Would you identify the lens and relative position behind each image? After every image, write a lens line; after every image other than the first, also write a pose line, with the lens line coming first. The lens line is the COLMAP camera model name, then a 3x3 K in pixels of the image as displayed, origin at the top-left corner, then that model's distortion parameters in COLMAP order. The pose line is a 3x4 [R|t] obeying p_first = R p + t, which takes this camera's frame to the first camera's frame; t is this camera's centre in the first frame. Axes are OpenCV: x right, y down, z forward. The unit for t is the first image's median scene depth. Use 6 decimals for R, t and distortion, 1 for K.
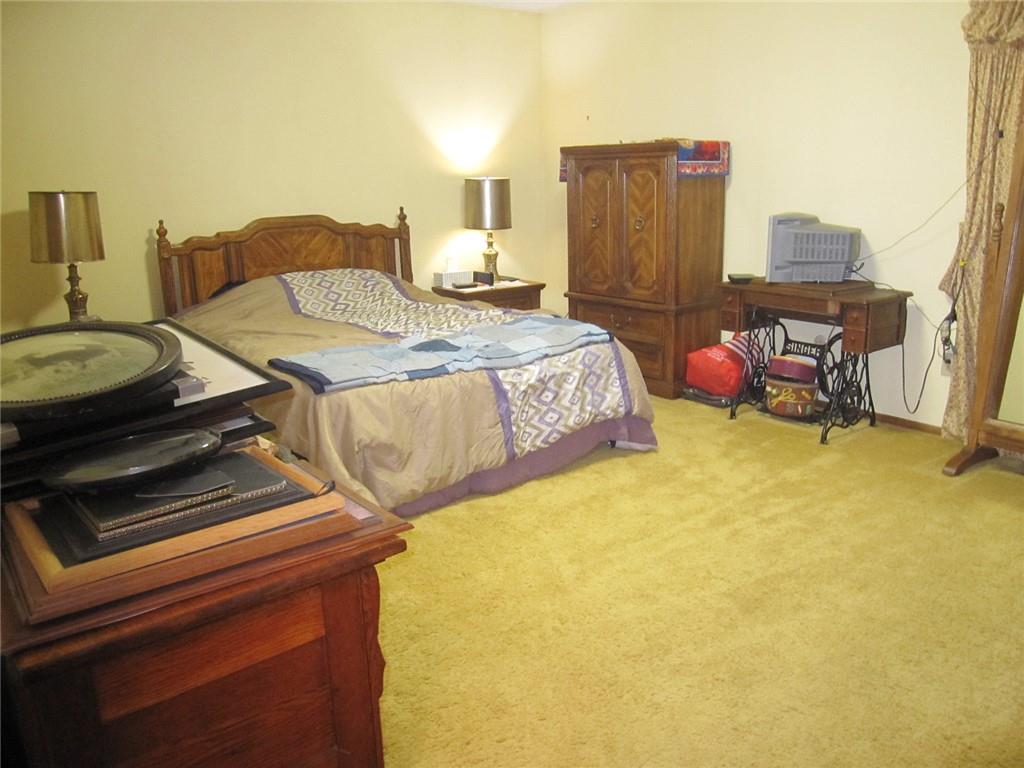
lens RADIAL K [[845.6, 0, 512.0], [0, 845.6, 382.3], [0, 0, 1]] dist [-0.058363, 0.005618]
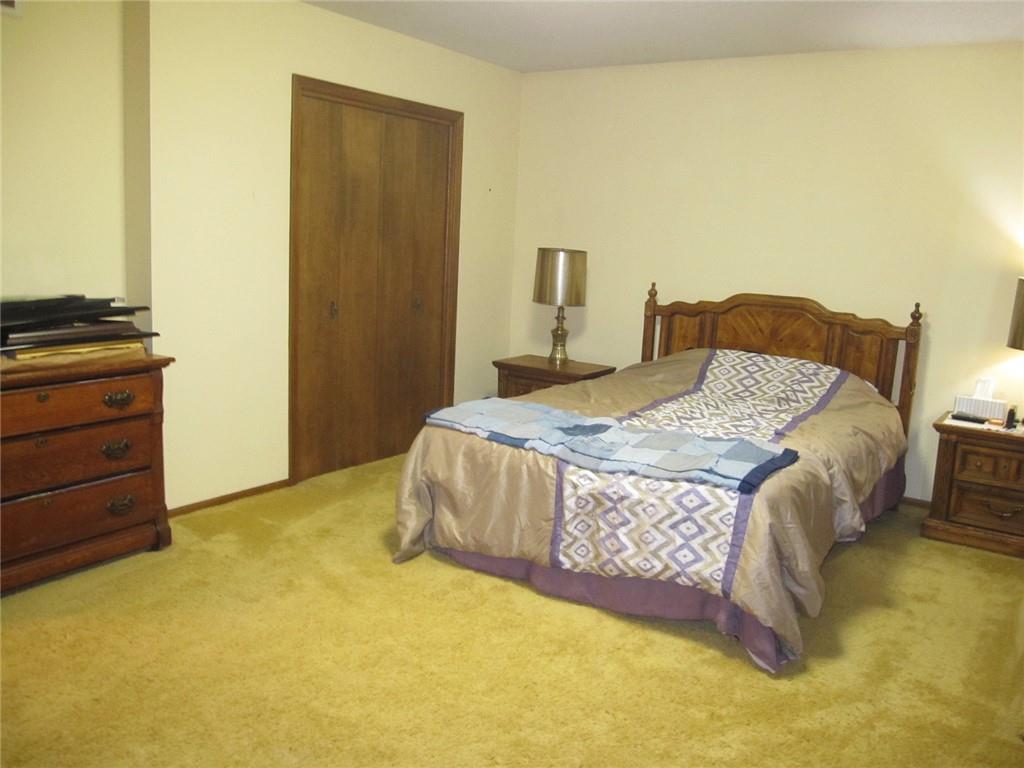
lens RADIAL K [[845.6, 0, 510.8], [0, 845.6, 385.5], [0, 0, 1]] dist [-0.058363, 0.005618]
pose [[0.287875, 0.196579, -0.937275, 0.696838], [-0.279634, 0.953308, 0.114055, -0.158333], [0.915933, 0.229260, 0.329404, 0.554890]]
